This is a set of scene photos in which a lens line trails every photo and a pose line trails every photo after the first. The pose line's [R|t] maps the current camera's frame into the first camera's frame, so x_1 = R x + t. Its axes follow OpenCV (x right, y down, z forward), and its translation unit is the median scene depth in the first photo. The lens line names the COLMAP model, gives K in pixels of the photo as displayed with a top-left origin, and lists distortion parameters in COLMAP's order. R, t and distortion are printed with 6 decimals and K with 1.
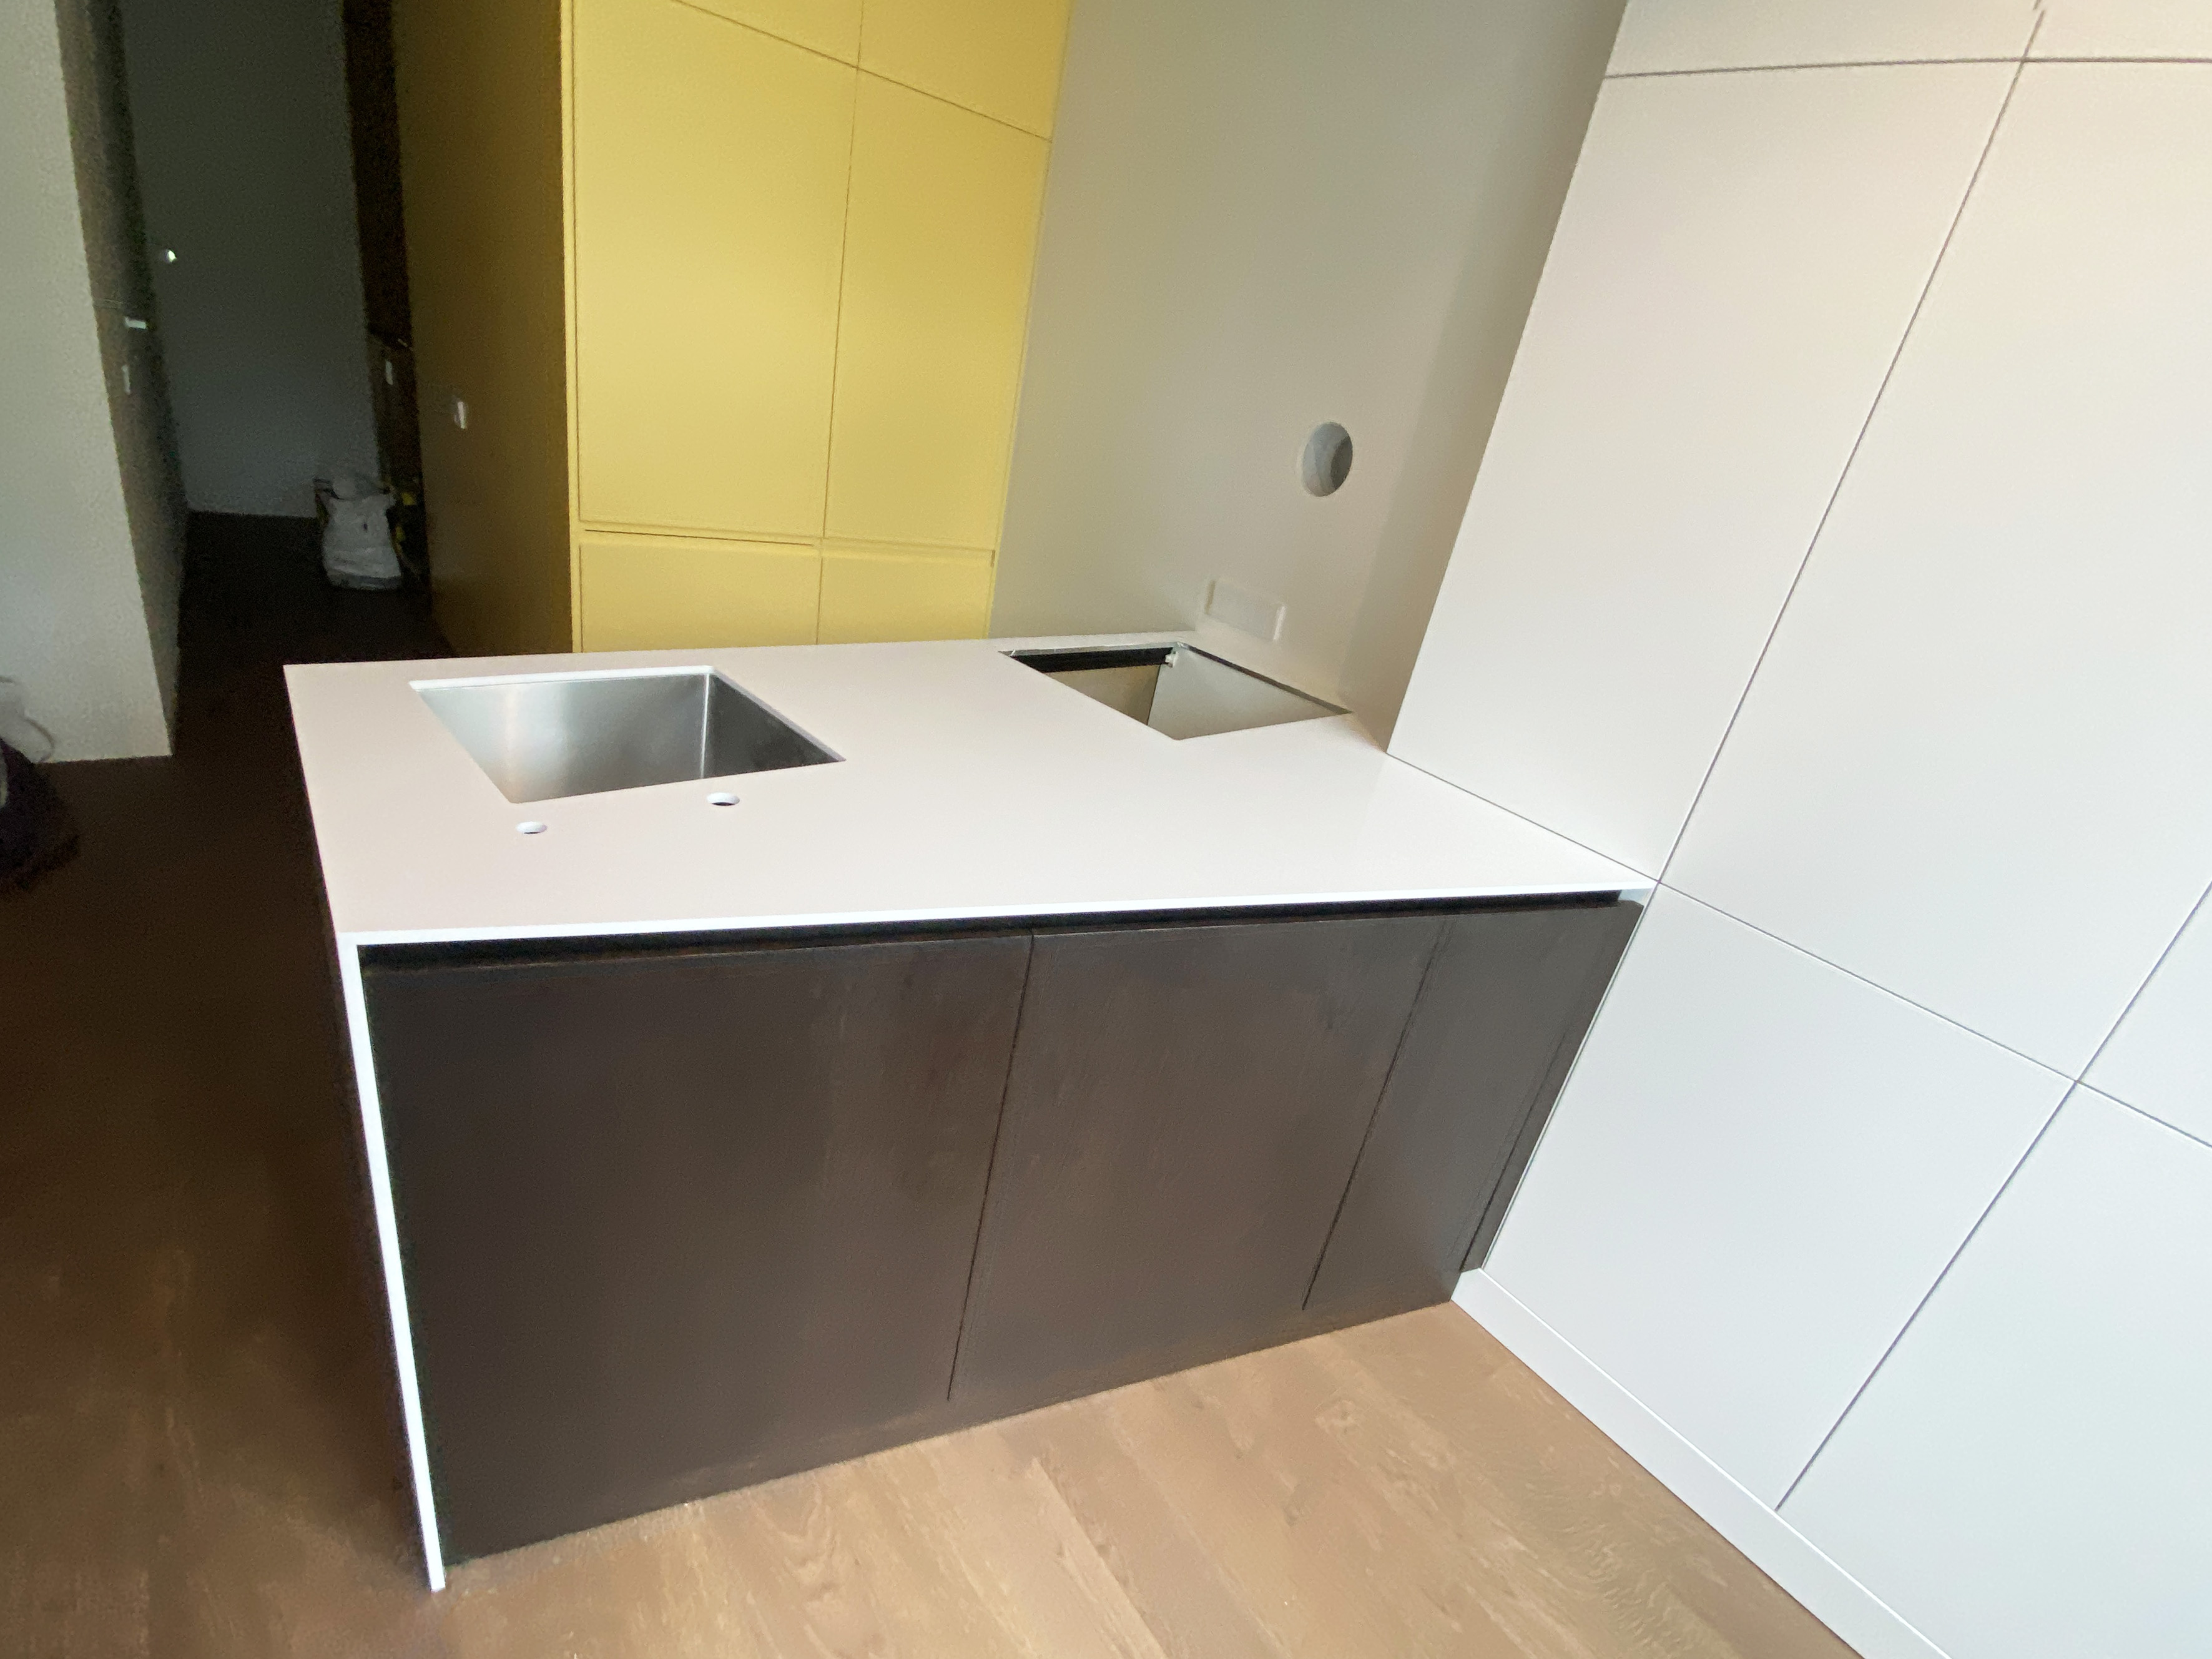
lens RADIAL K [[1018.3, 0, 1103.5], [0, 1018.3, 840.3], [0, 0, 1]] dist [-0.014461, -0.000230]
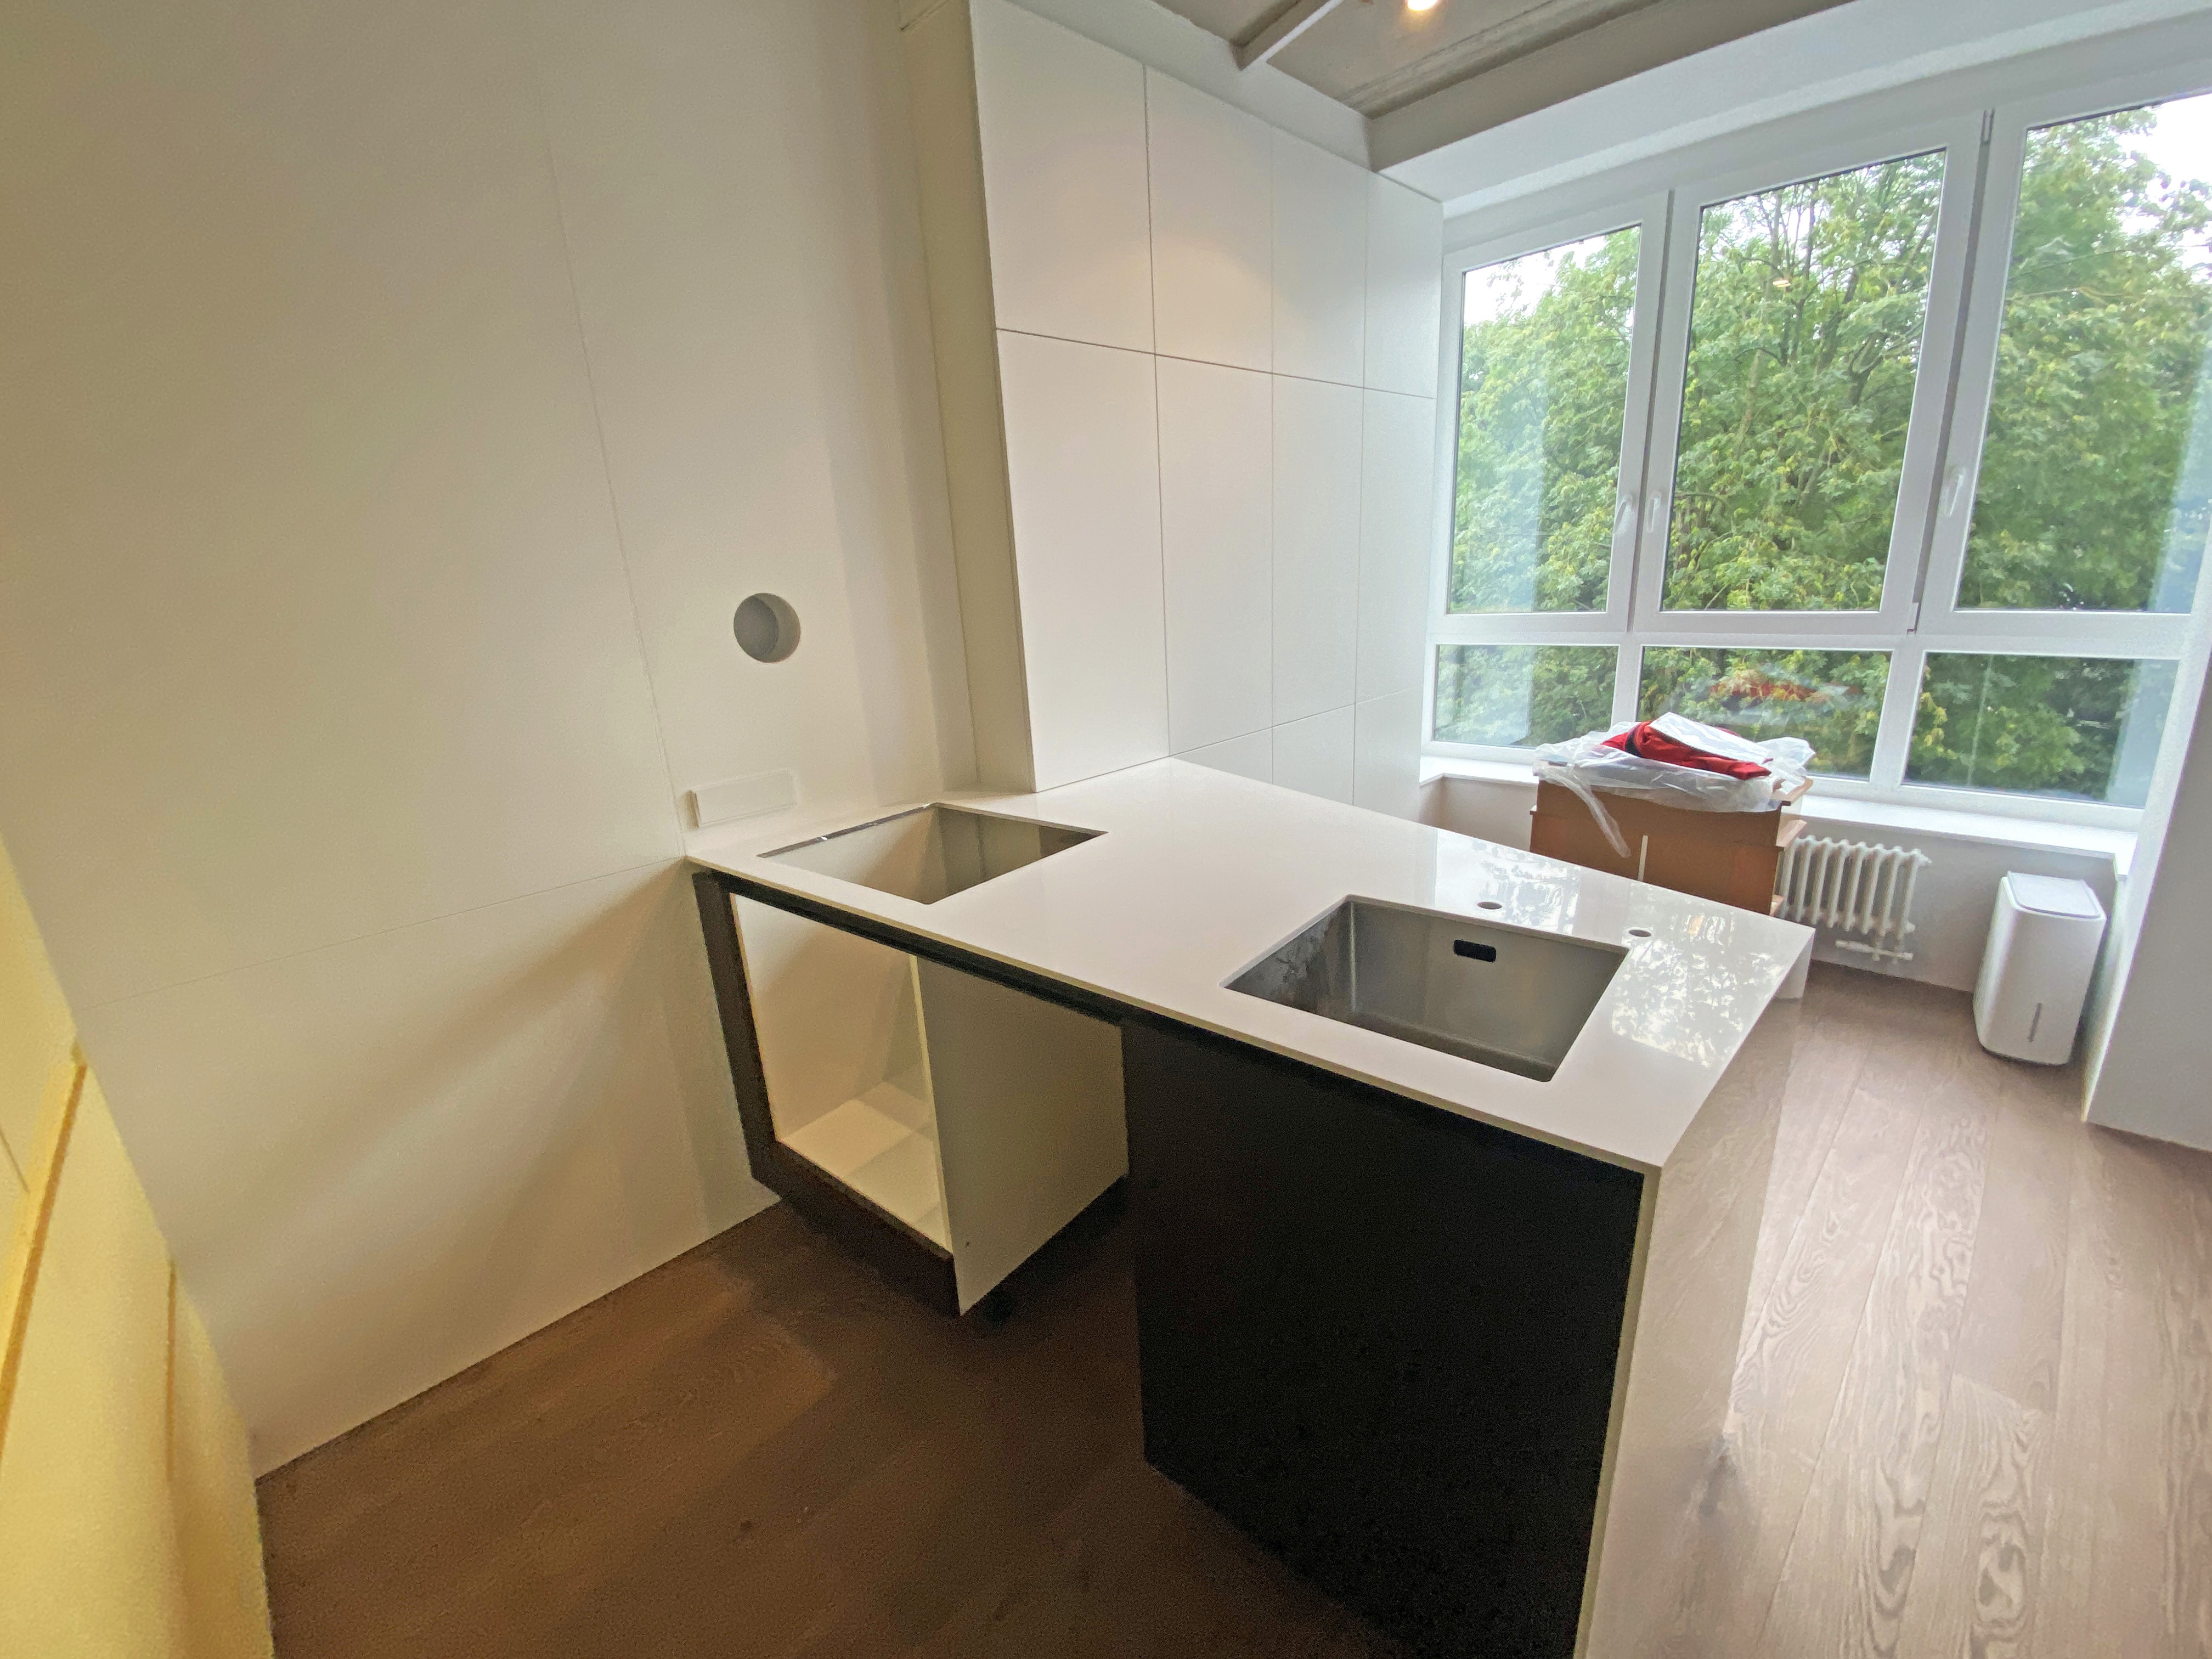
lens RADIAL K [[909.2, 0, 1106.0], [0, 909.2, 829.5], [0, 0, 1]] dist [0.001271, -0.010901]
pose [[-0.104375, -0.453074, 0.885342, -0.906851], [0.451249, 0.771722, 0.448128, -0.596815], [-0.886273, 0.446283, 0.123901, 0.848986]]
